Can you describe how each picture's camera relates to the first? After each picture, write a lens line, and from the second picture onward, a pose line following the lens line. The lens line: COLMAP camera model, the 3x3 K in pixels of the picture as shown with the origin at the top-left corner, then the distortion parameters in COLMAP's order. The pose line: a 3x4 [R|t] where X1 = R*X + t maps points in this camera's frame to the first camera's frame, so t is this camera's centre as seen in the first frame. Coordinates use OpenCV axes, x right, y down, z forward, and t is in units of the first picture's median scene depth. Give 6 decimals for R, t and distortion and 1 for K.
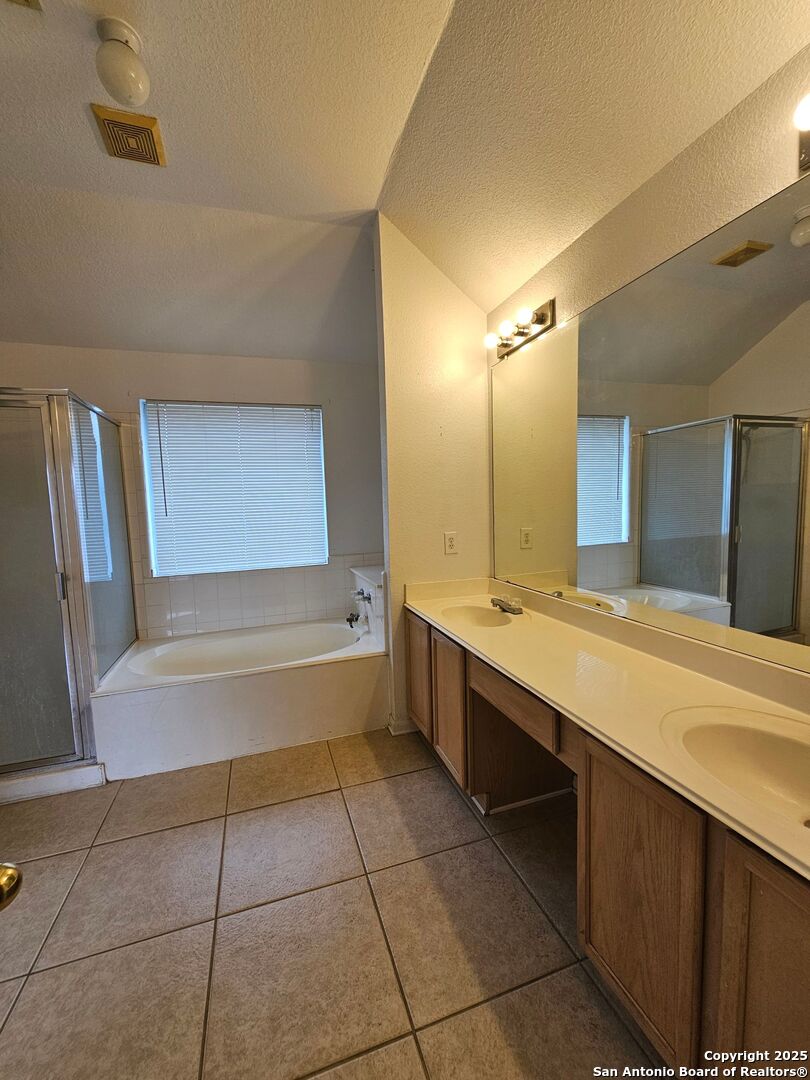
lens RADIAL K [[440.0, 0, 399.3], [0, 440.0, 536.0], [0, 0, 1]] dist [0.001051, -0.001257]
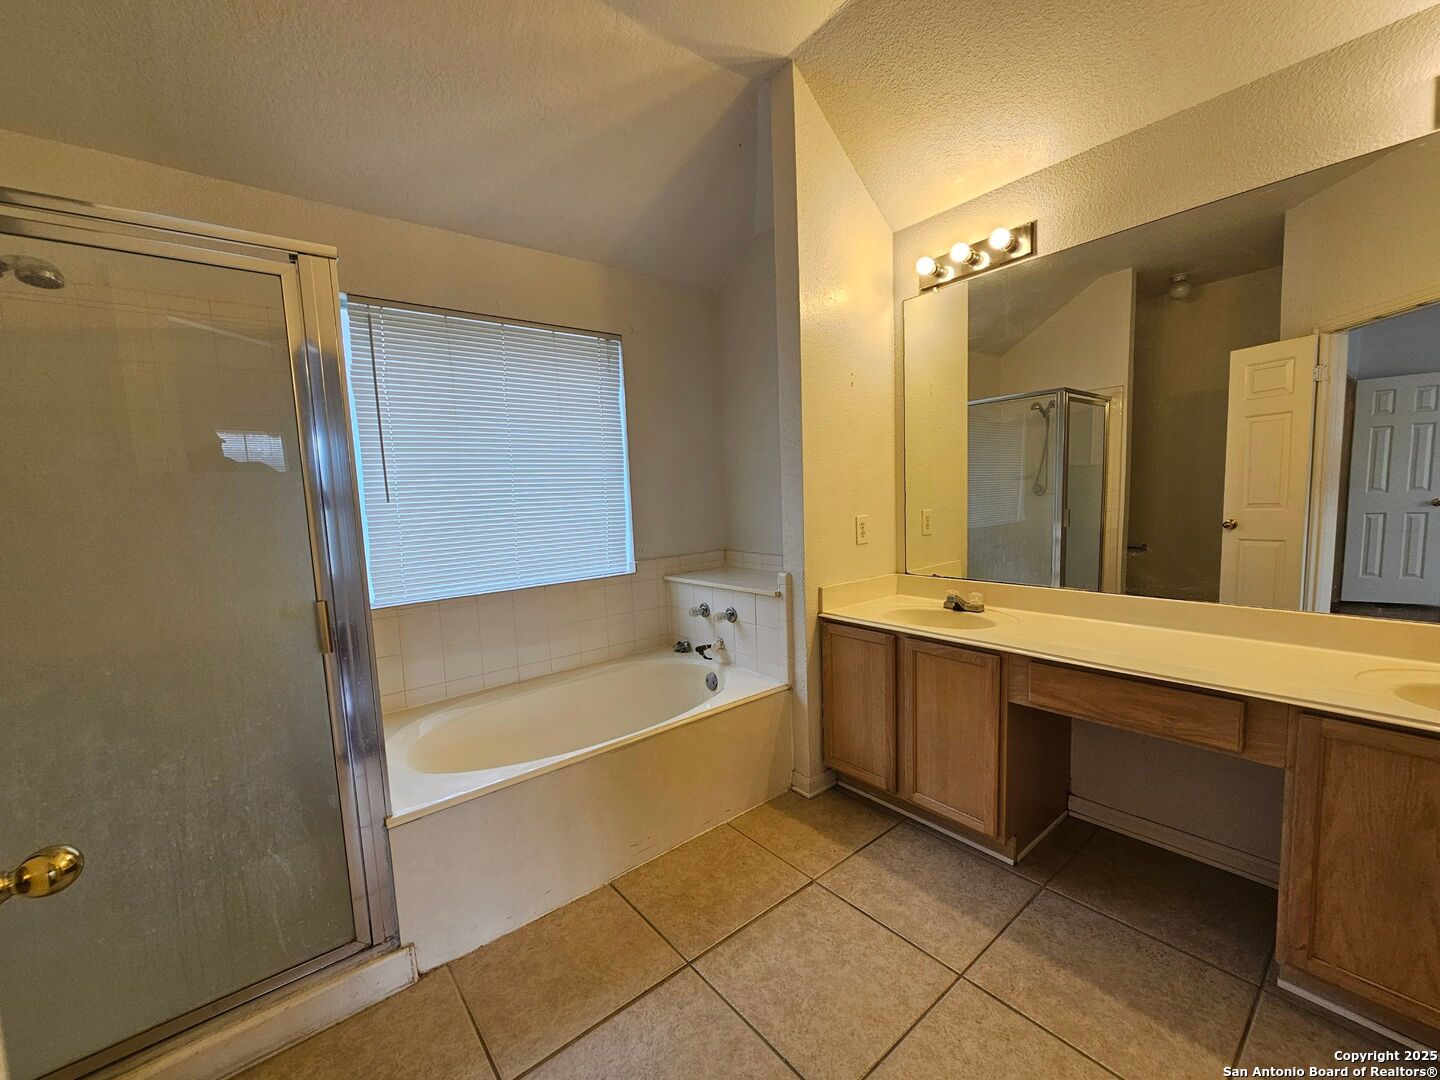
lens RADIAL K [[586.7, 0, 713.8], [0, 586.7, 545.7], [0, 0, 1]] dist [0.001051, -0.001257]
pose [[0.931343, -0.037907, 0.362166, -0.540729], [0.036897, 0.999272, 0.009709, 0.026462], [-0.362270, 0.004320, 0.932063, 0.171882]]
